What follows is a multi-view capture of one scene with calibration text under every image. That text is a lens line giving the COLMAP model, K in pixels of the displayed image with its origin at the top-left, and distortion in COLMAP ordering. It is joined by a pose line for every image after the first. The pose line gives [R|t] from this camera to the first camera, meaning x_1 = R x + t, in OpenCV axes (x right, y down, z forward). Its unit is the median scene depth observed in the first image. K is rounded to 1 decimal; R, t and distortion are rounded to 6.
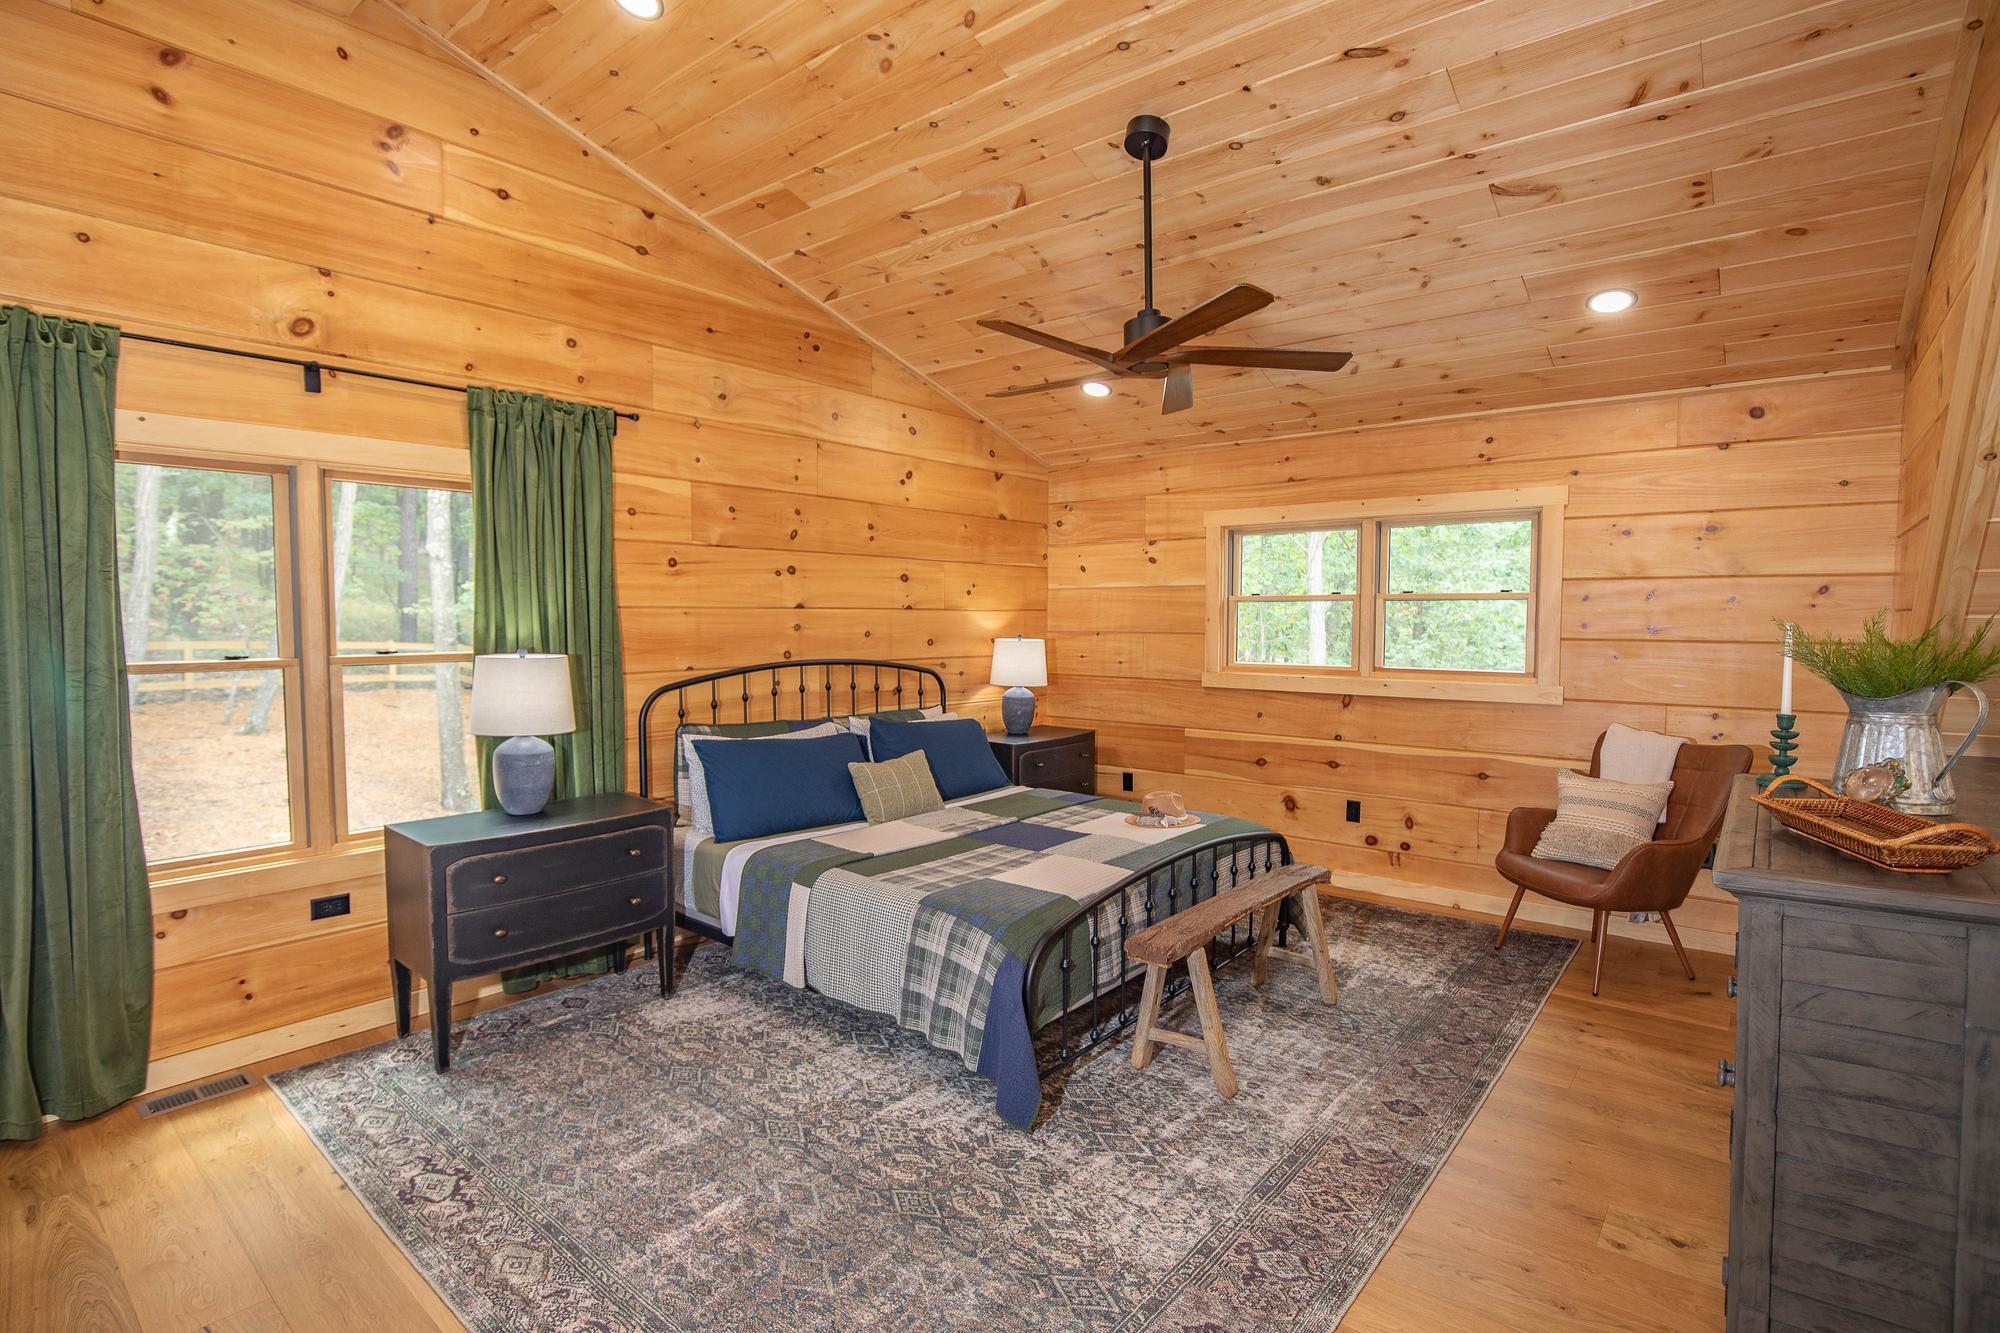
lens RADIAL K [[937.0, 0, 1010.1], [0, 937.0, 658.0], [0, 0, 1]] dist [-0.003445, 0.000468]
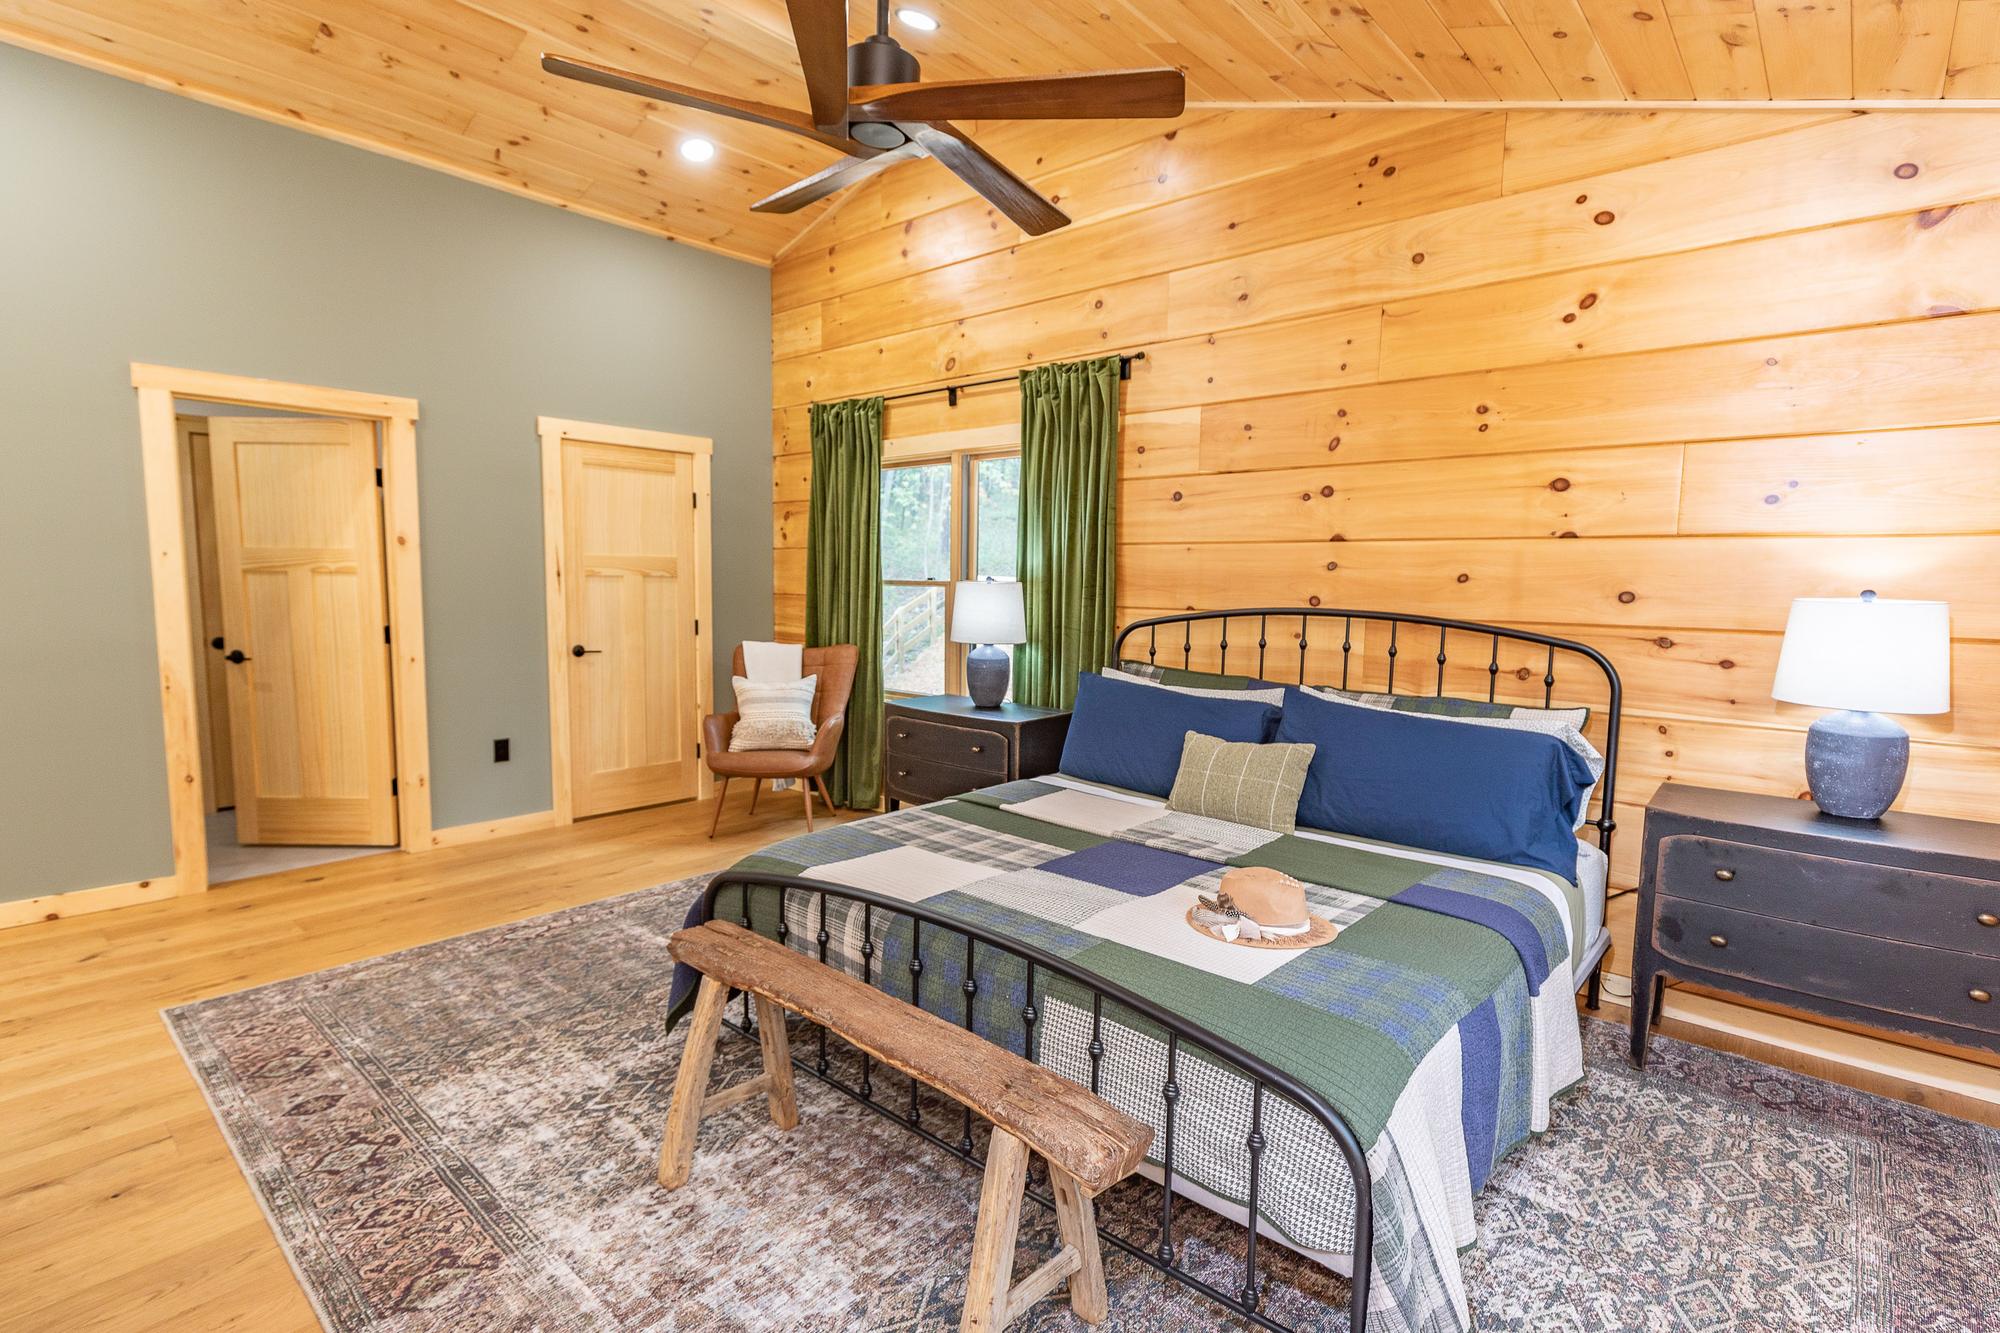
lens RADIAL K [[937.0, 0, 1008.9], [0, 937.0, 675.0], [0, 0, 1]] dist [-0.003445, 0.000468]
pose [[-0.010433, 0.098967, -0.995036, 0.639515], [-0.064299, 0.992964, 0.099435, -0.004194], [0.997876, 0.065017, -0.003996, 0.875169]]
